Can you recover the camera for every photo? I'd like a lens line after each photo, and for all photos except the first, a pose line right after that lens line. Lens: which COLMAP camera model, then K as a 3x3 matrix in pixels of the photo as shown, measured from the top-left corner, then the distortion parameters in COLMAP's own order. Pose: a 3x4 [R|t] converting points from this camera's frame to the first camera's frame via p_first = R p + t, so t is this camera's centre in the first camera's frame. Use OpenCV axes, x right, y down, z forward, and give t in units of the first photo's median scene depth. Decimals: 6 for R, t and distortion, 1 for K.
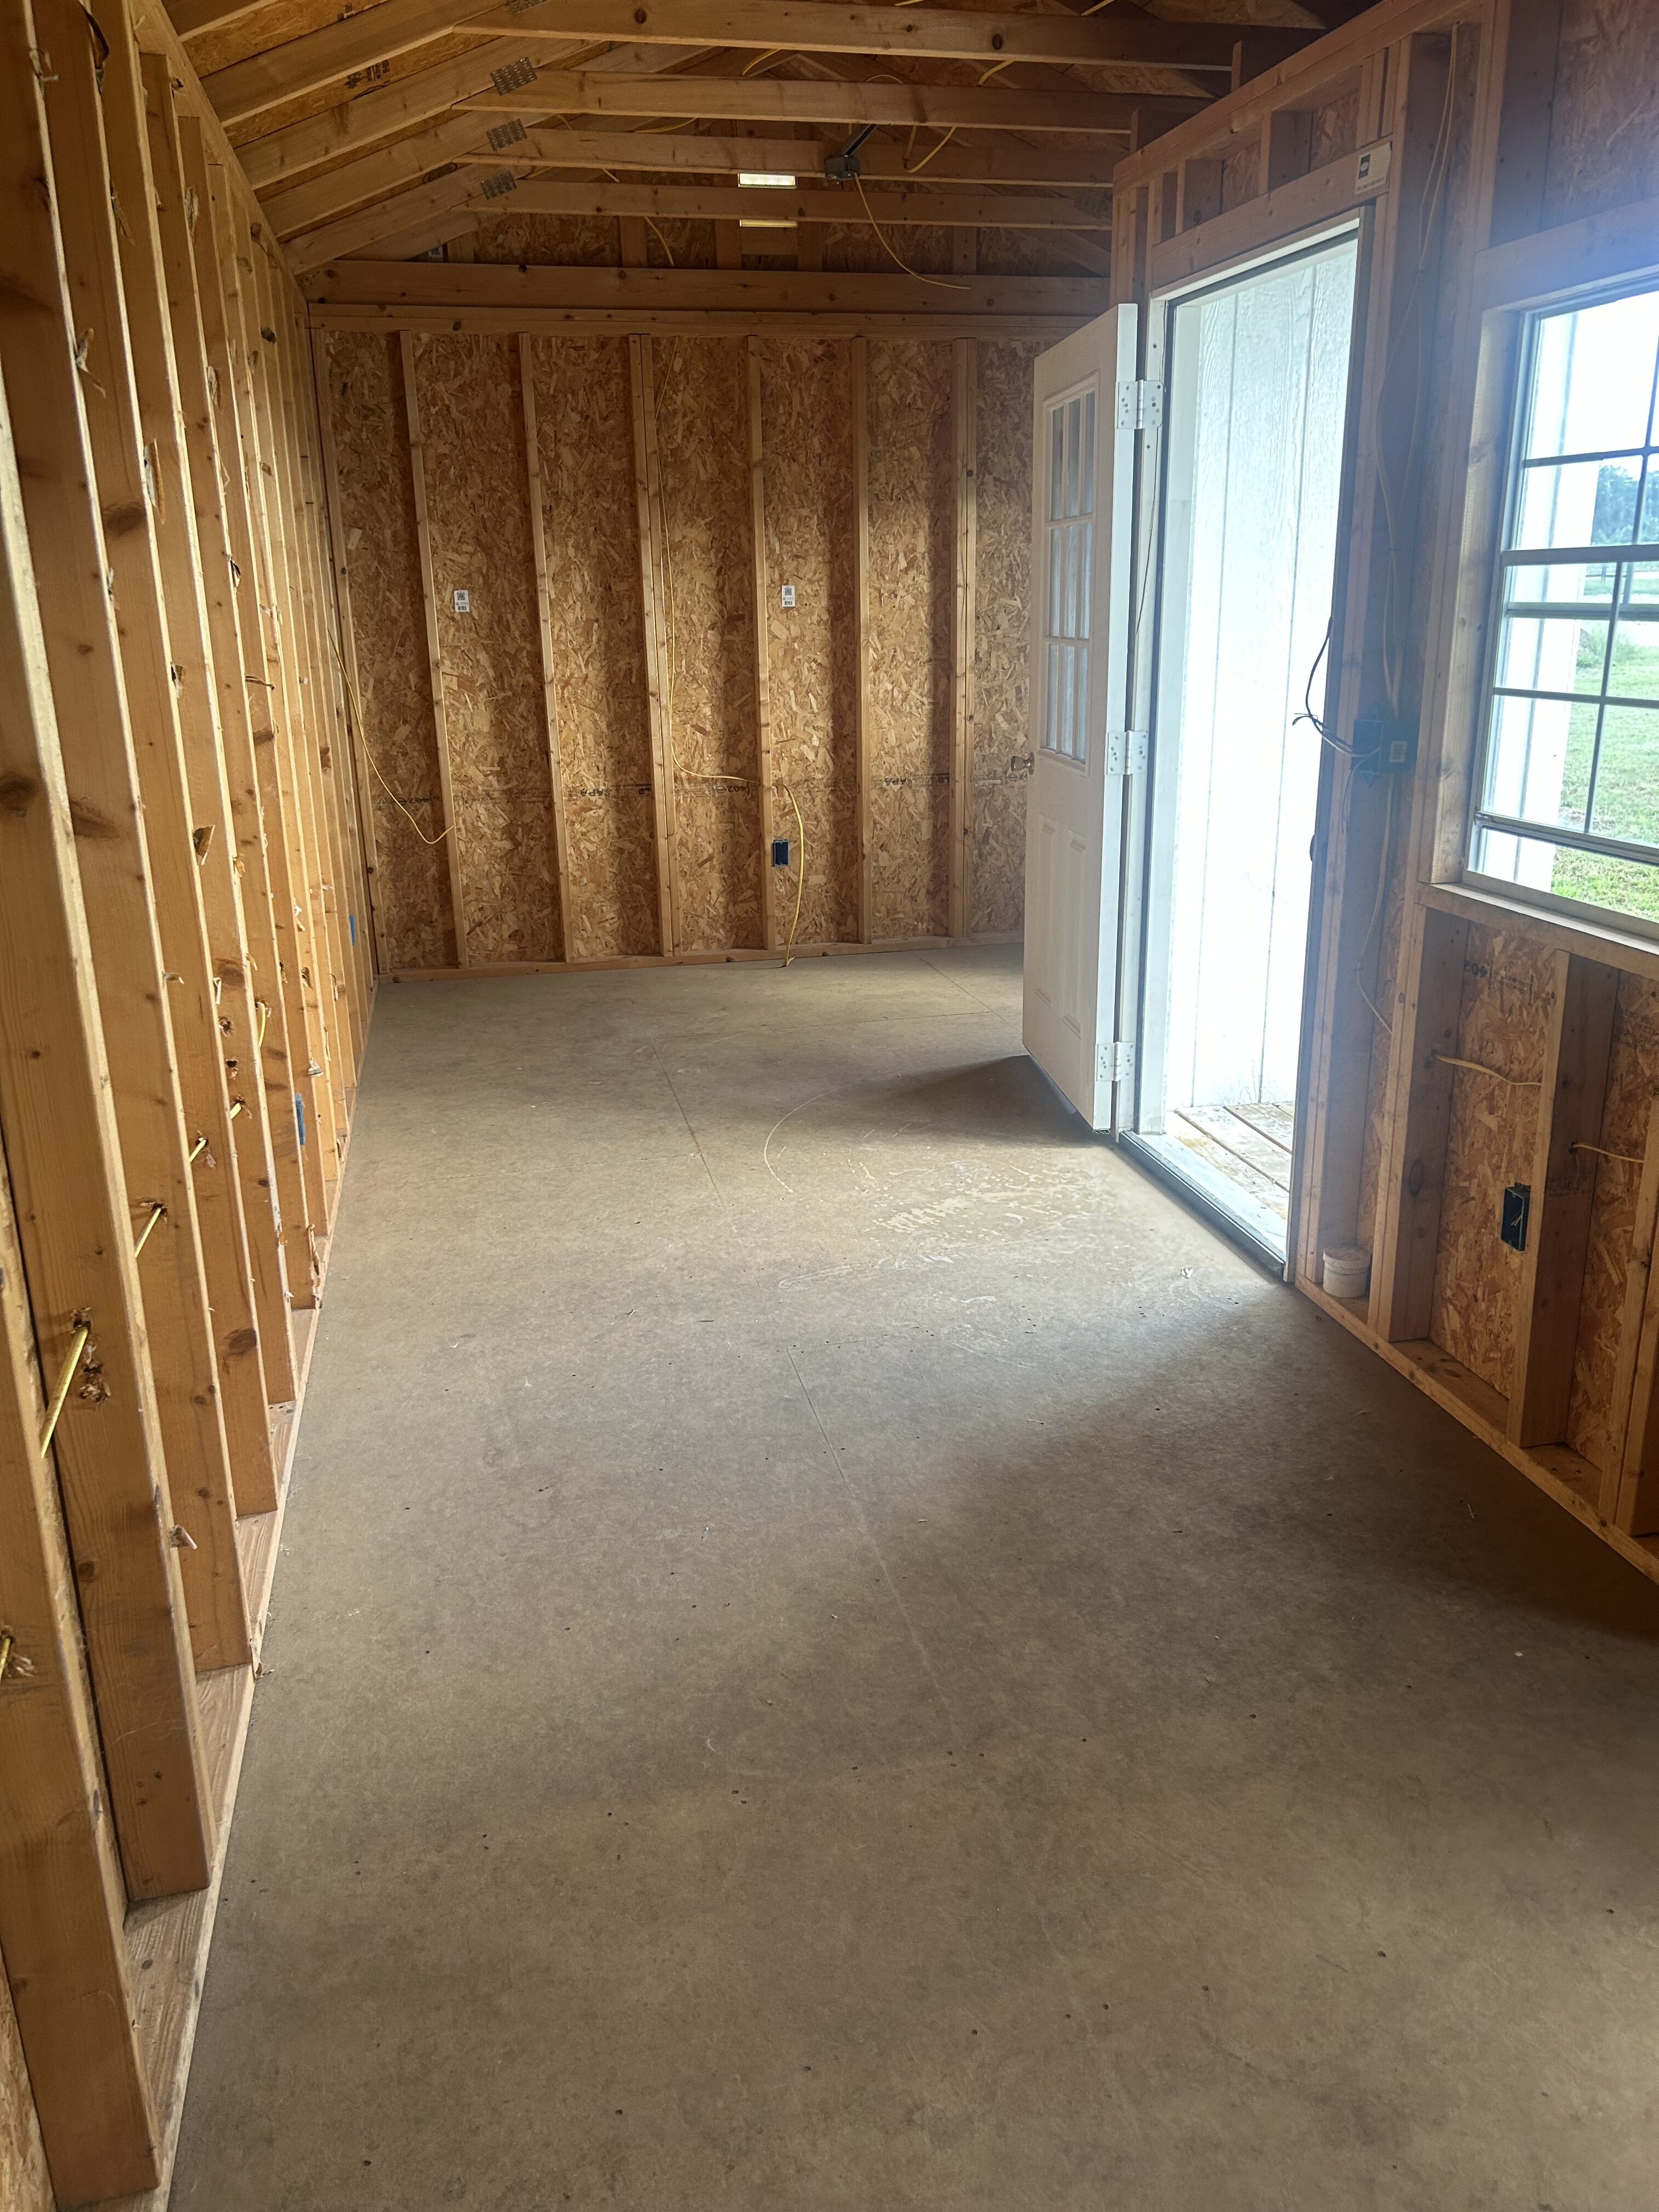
lens RADIAL K [[1673.1, 0, 834.4], [0, 1673.1, 1115.6], [0, 0, 1]] dist [0.042981, -0.042213]
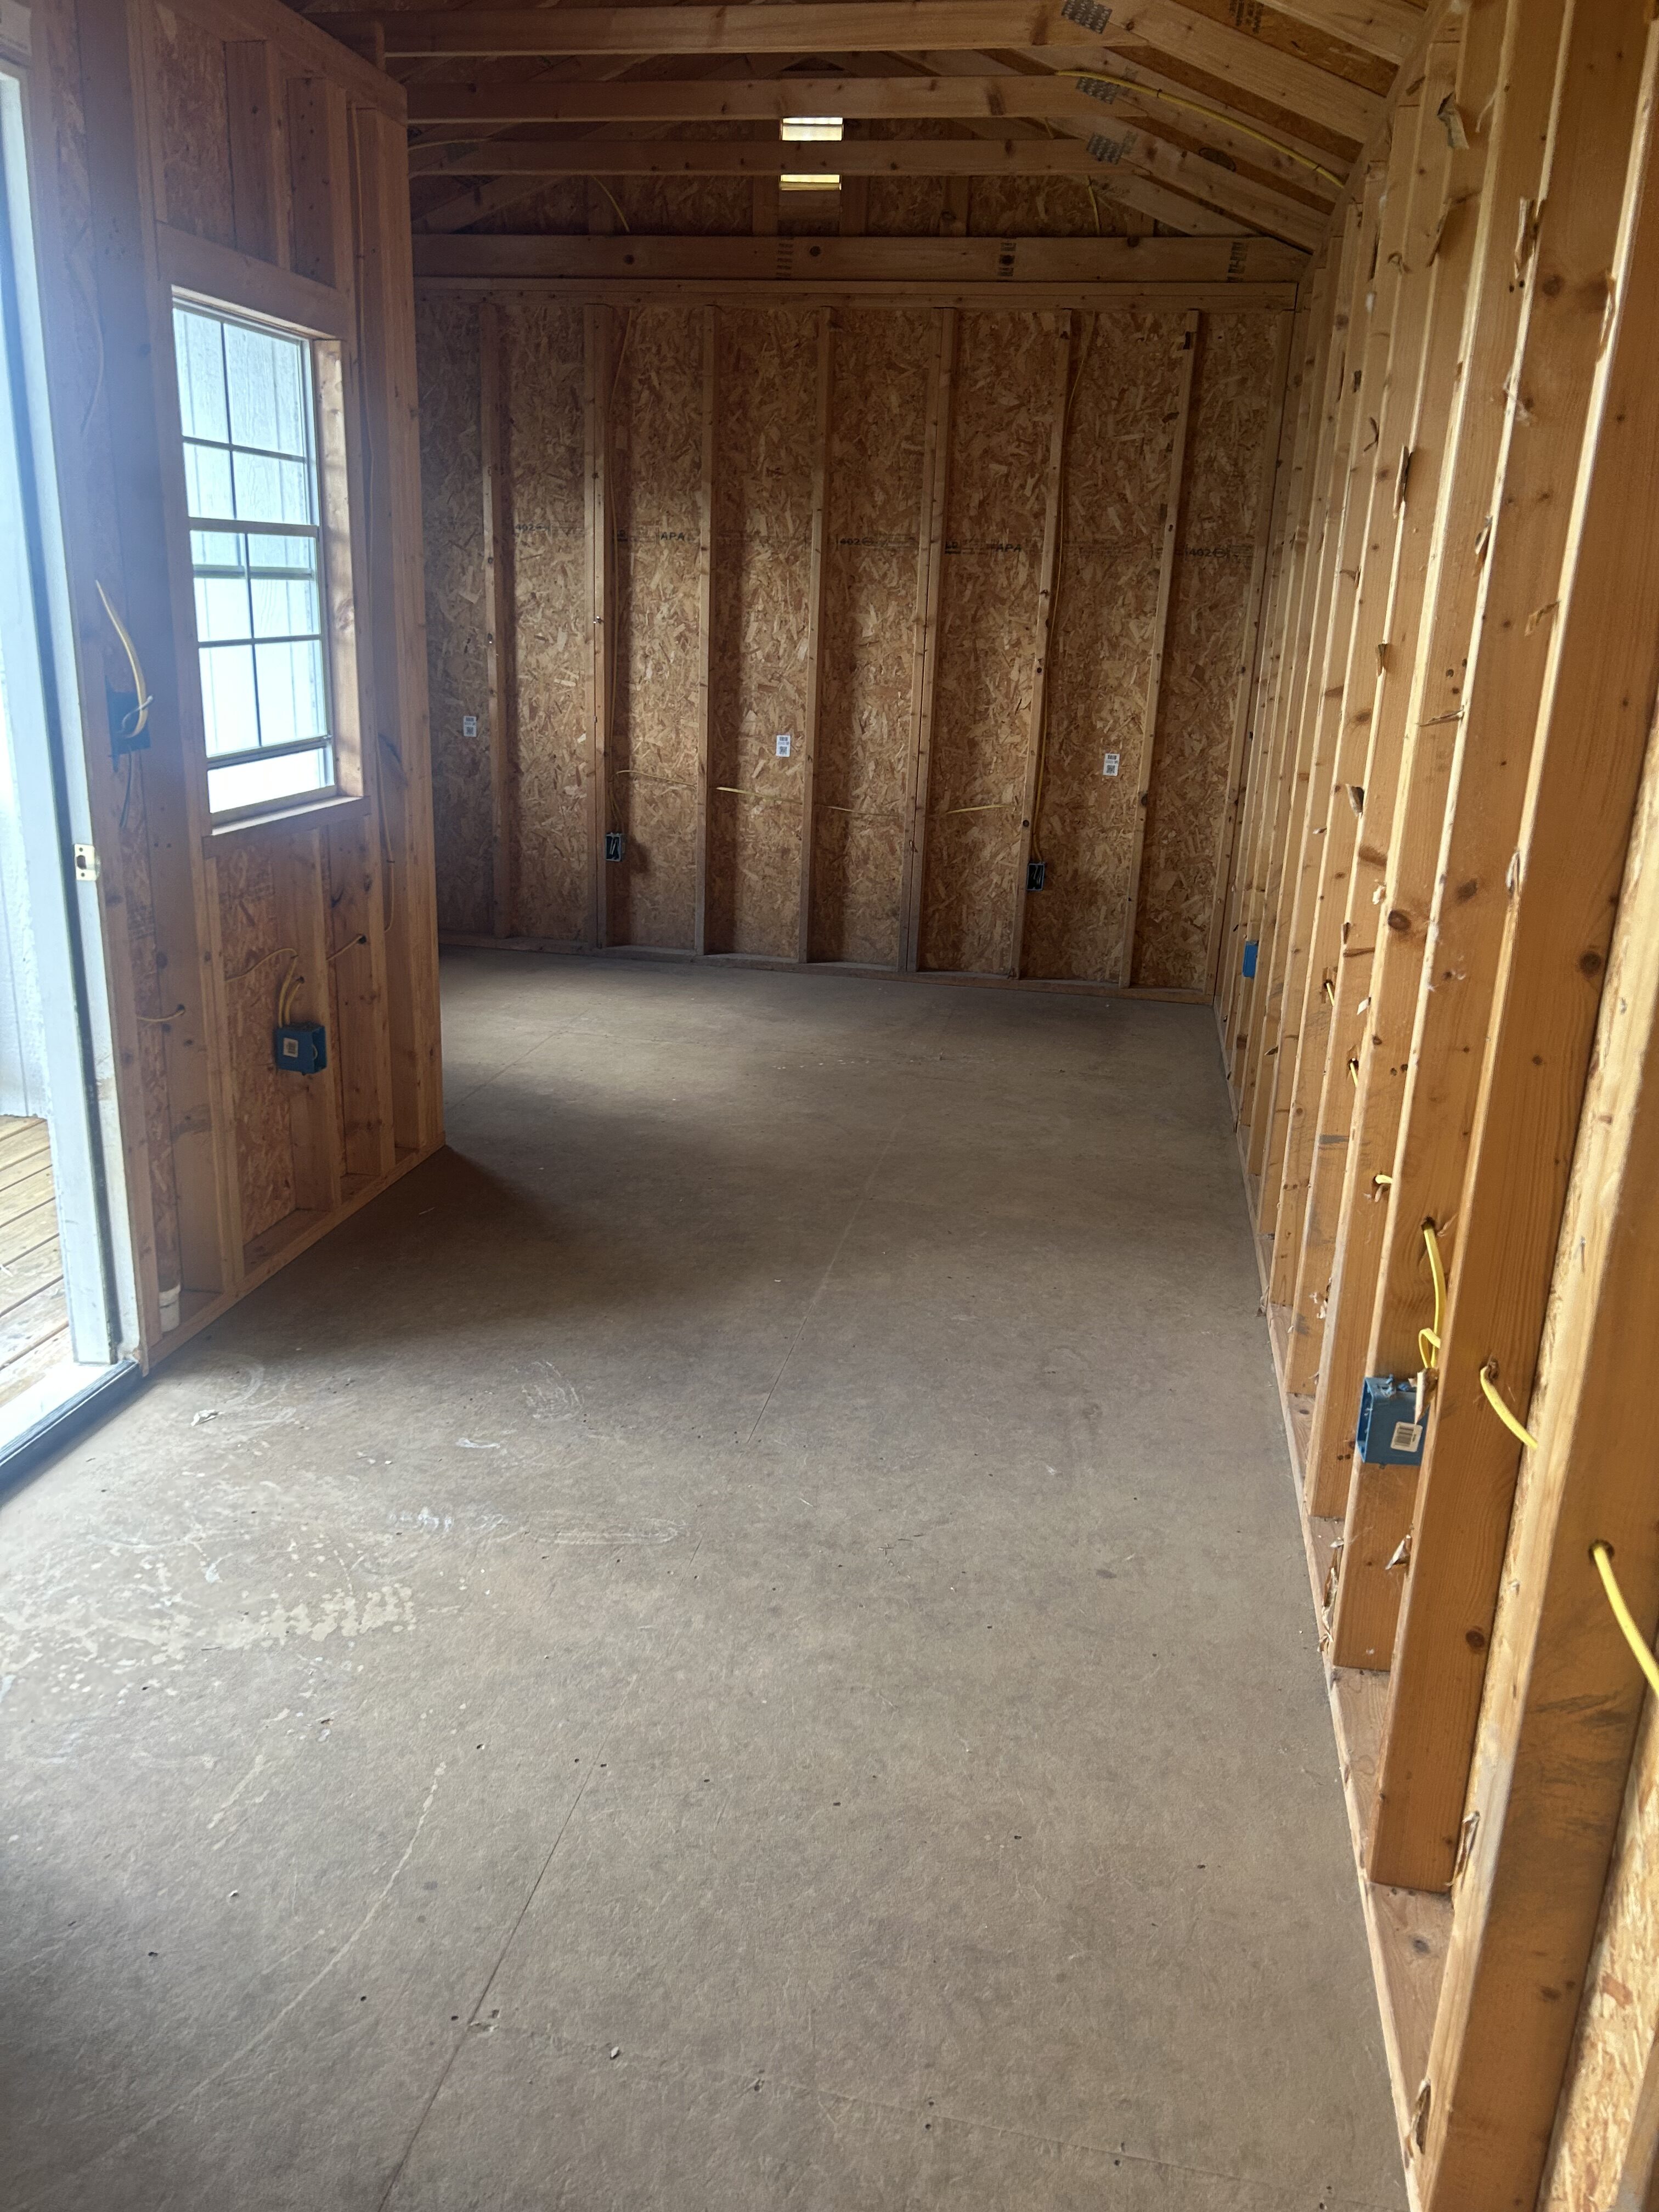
lens RADIAL K [[1673.1, 0, 826.2], [0, 1673.1, 1093.2], [0, 0, 1]] dist [0.042981, -0.042213]
pose [[-0.920884, -0.136761, 0.365061, -0.297865], [0.090881, 0.835330, 0.542185, -0.397455], [-0.379096, 0.532467, -0.756812, 1.286421]]
